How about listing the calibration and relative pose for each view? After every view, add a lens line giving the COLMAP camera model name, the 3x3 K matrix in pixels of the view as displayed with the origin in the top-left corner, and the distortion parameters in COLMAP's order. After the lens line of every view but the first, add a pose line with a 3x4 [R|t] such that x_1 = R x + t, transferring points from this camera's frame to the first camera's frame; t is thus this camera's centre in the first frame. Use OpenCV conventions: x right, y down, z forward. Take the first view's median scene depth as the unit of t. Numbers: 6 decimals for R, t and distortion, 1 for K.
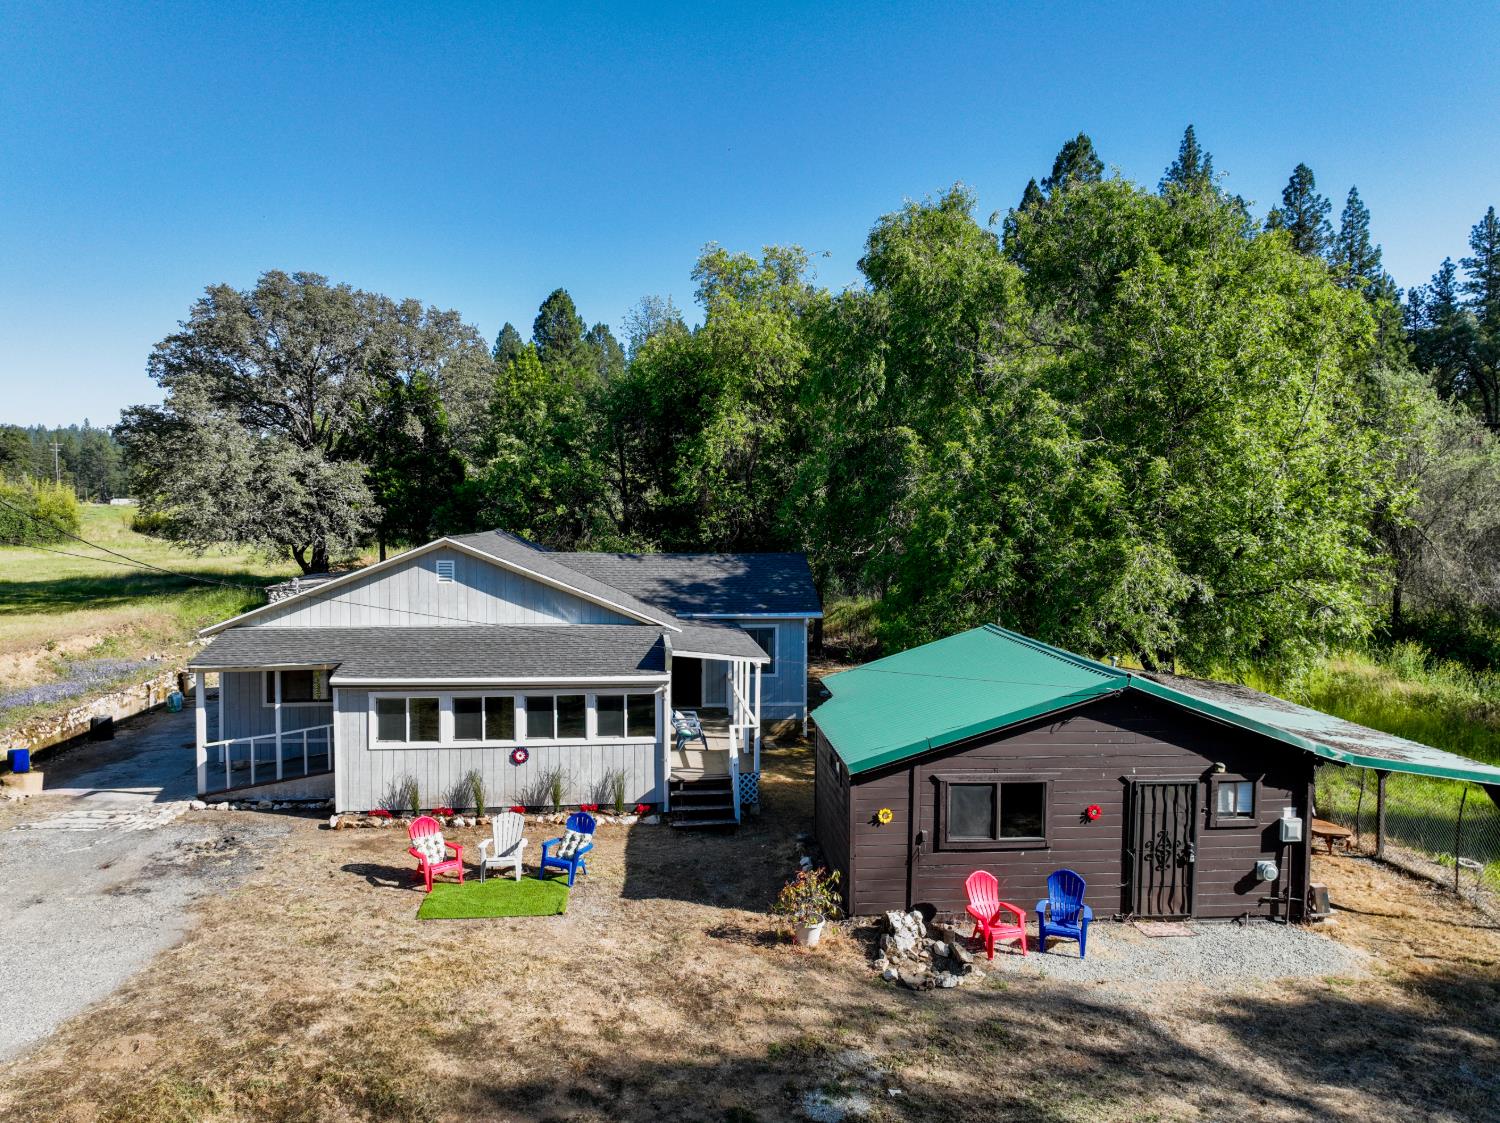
lens RADIAL K [[1055.4, 0, 750.0], [0, 1055.4, 561.5], [0, 0, 1]] dist [-0.004762, 0.019358]
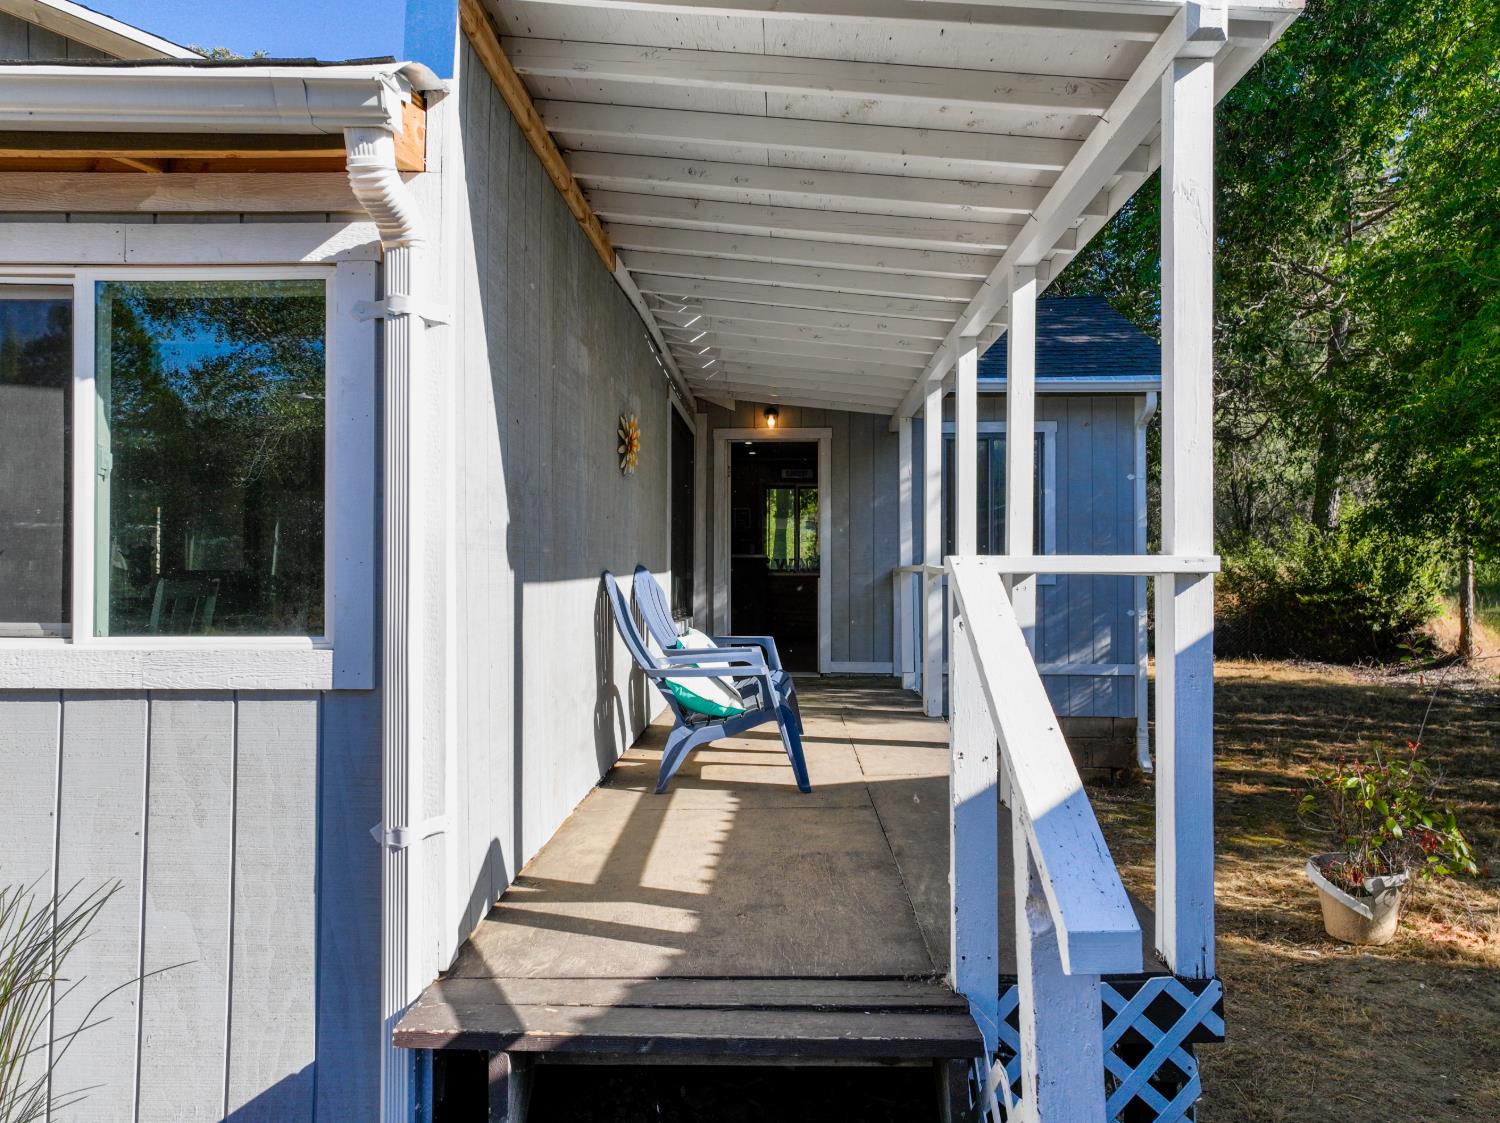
lens RADIAL K [[1055.4, 0, 750.0], [0, 1055.4, 561.5], [0, 0, 1]] dist [-0.004762, 0.019358]
pose [[0.989109, -0.002997, -0.147154, -0.030769], [-0.006156, 0.998075, -0.061708, 0.210341], [0.147056, 0.061942, 0.987187, 1.133531]]
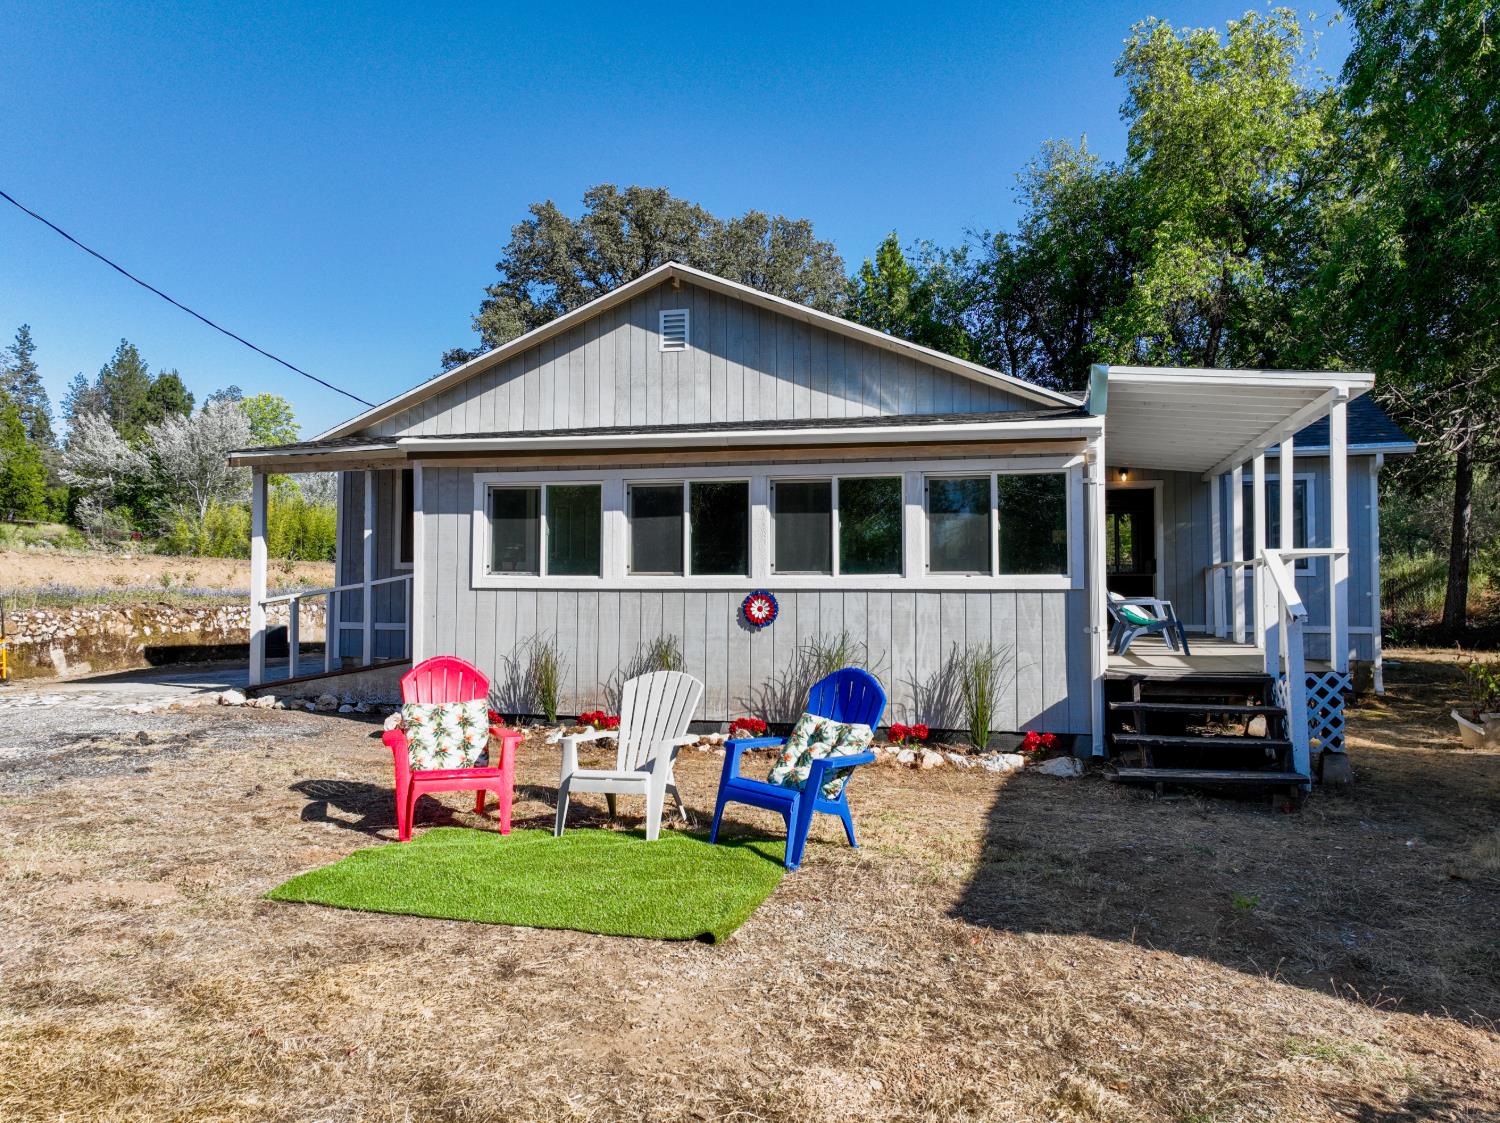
lens RADIAL K [[1055.4, 0, 750.0], [0, 1055.4, 561.5], [0, 0, 1]] dist [-0.004762, 0.019358]
pose [[0.929613, -0.014771, -0.368240, -0.067091], [-0.014290, 0.997000, -0.076066, 0.248551], [0.368259, 0.075974, 0.926614, 0.720302]]
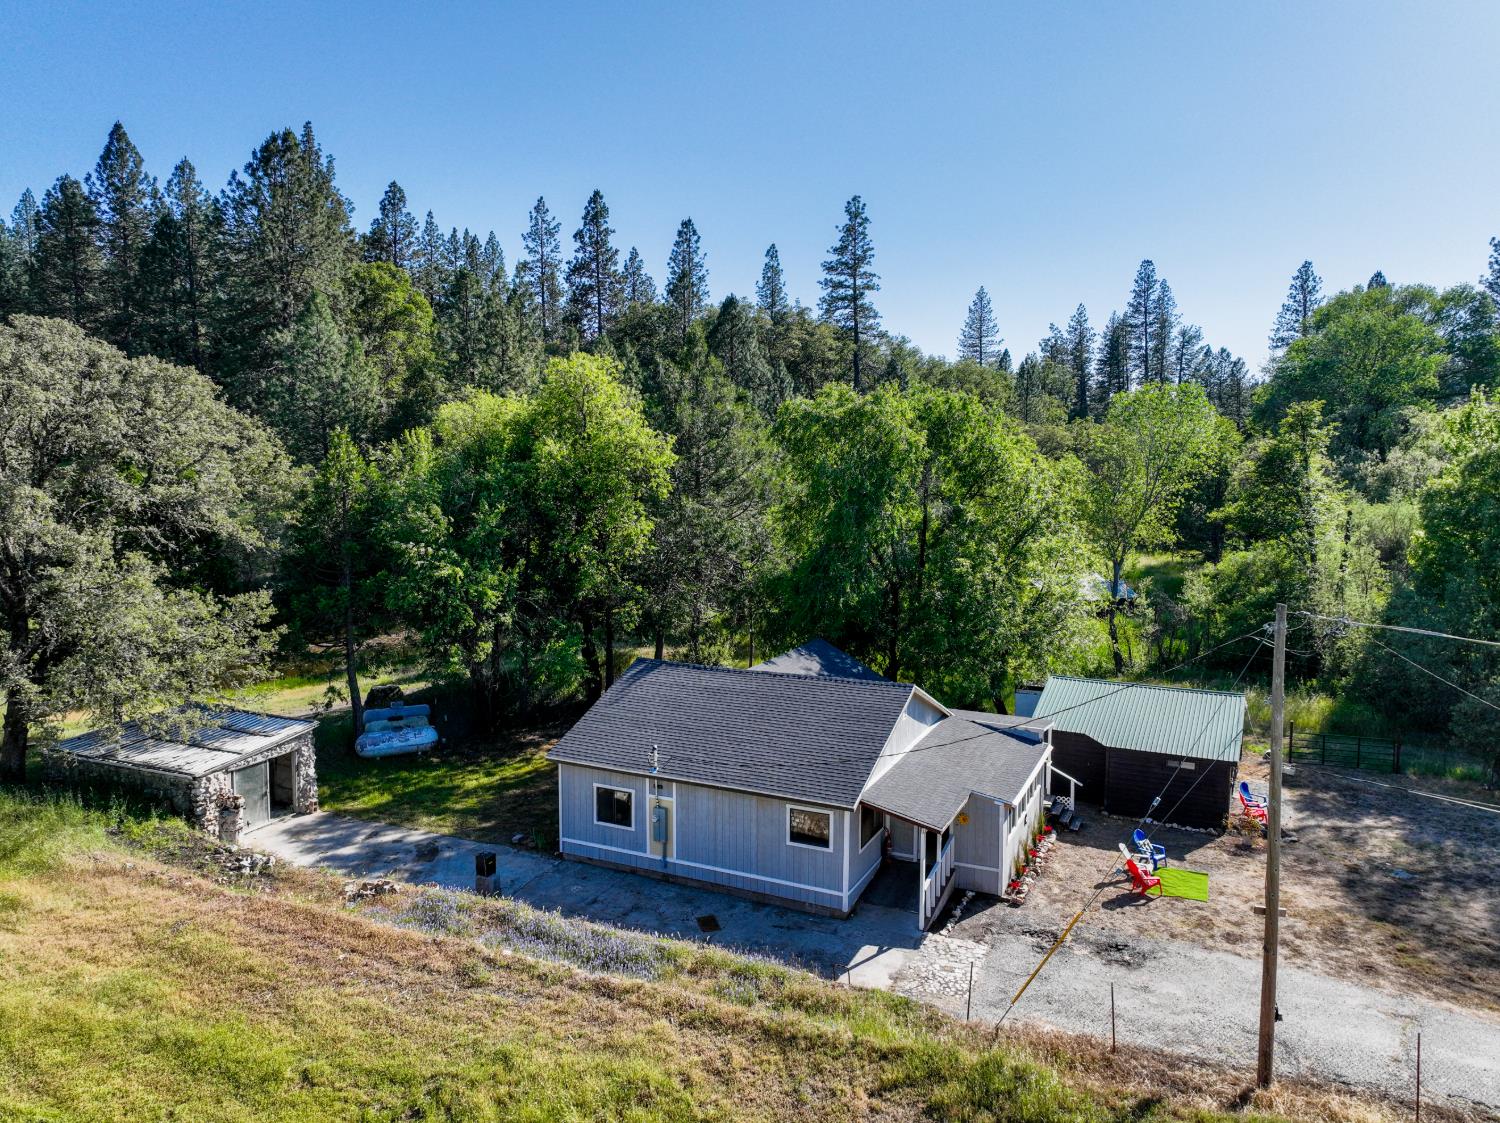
lens RADIAL K [[1055.4, 0, 750.0], [0, 1055.4, 561.5], [0, 0, 1]] dist [-0.004762, 0.019358]
pose [[0.528922, -0.093342, 0.843522, -1.918402], [0.045886, 0.995625, 0.081401, -0.363741], [-0.847429, -0.004349, 0.530891, 0.634904]]
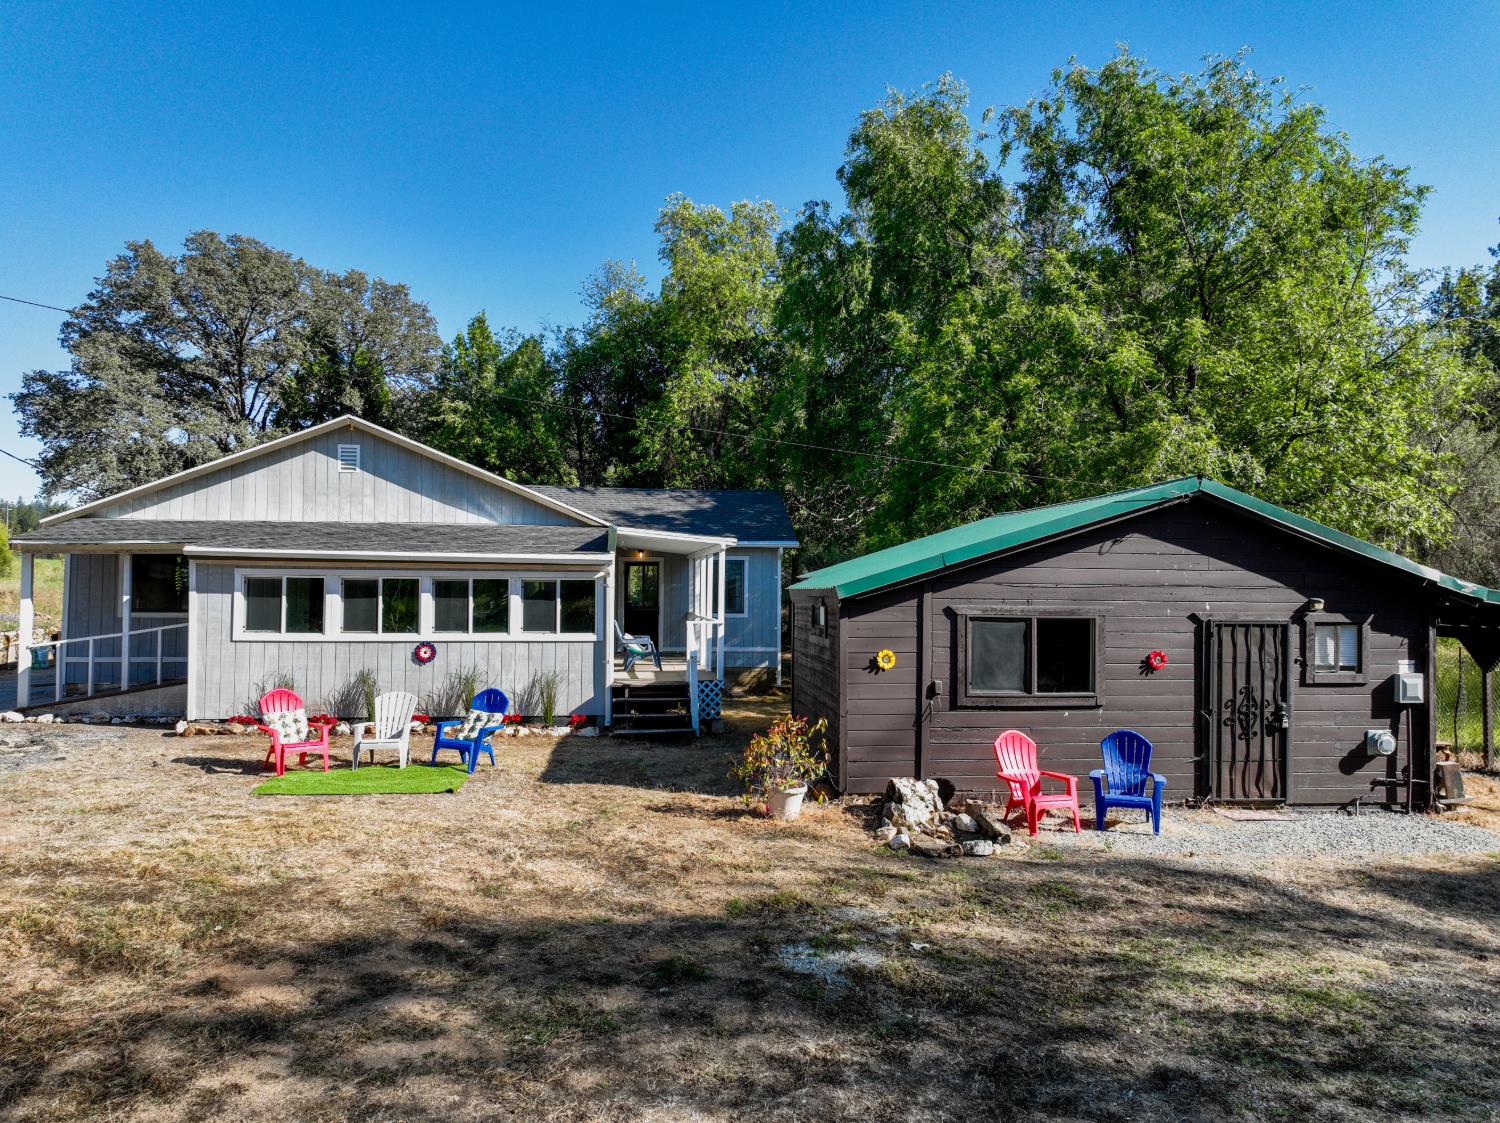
lens RADIAL K [[1055.4, 0, 750.0], [0, 1055.4, 561.5], [0, 0, 1]] dist [-0.004762, 0.019358]
pose [[0.999667, 0.002195, 0.025700, 0.010682], [-0.000251, 0.997152, -0.075419, 0.219970], [-0.025792, 0.075387, 0.996821, 0.235677]]
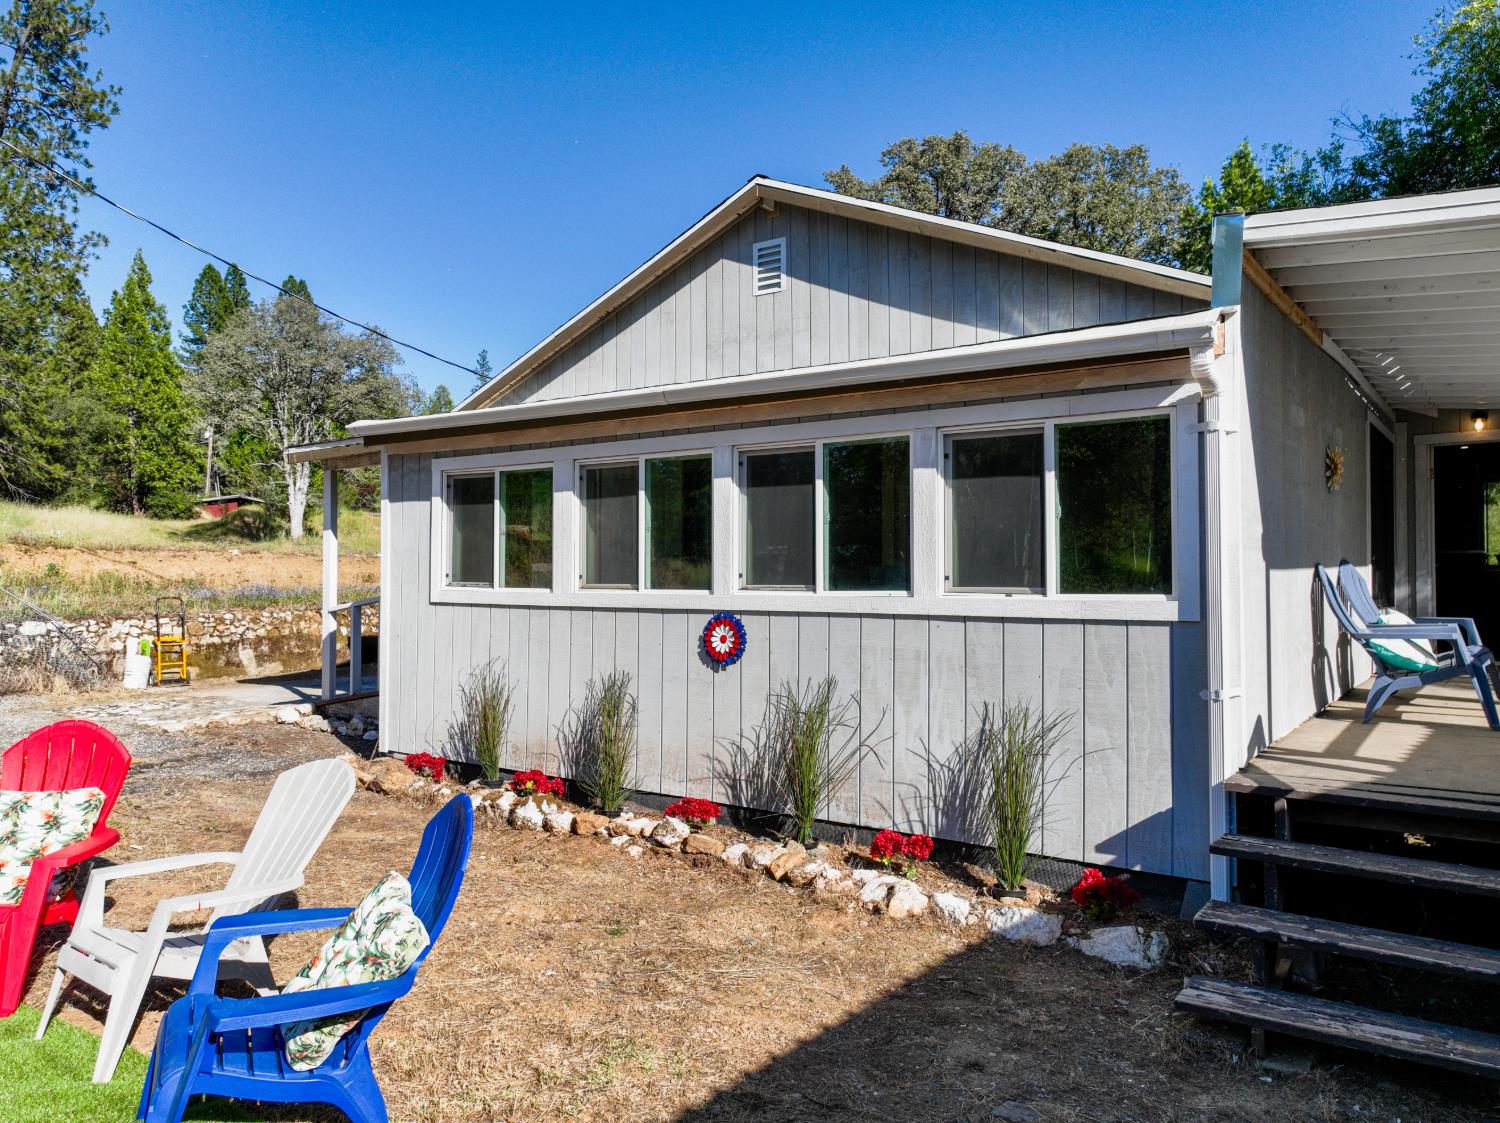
lens RADIAL K [[1055.4, 0, 750.0], [0, 1055.4, 561.5], [0, 0, 1]] dist [-0.004762, 0.019358]
pose [[0.730879, -0.015237, -0.682337, 0.003911], [-0.029034, 0.998152, -0.053389, 0.222392], [0.681889, 0.058832, 0.729086, 0.971868]]
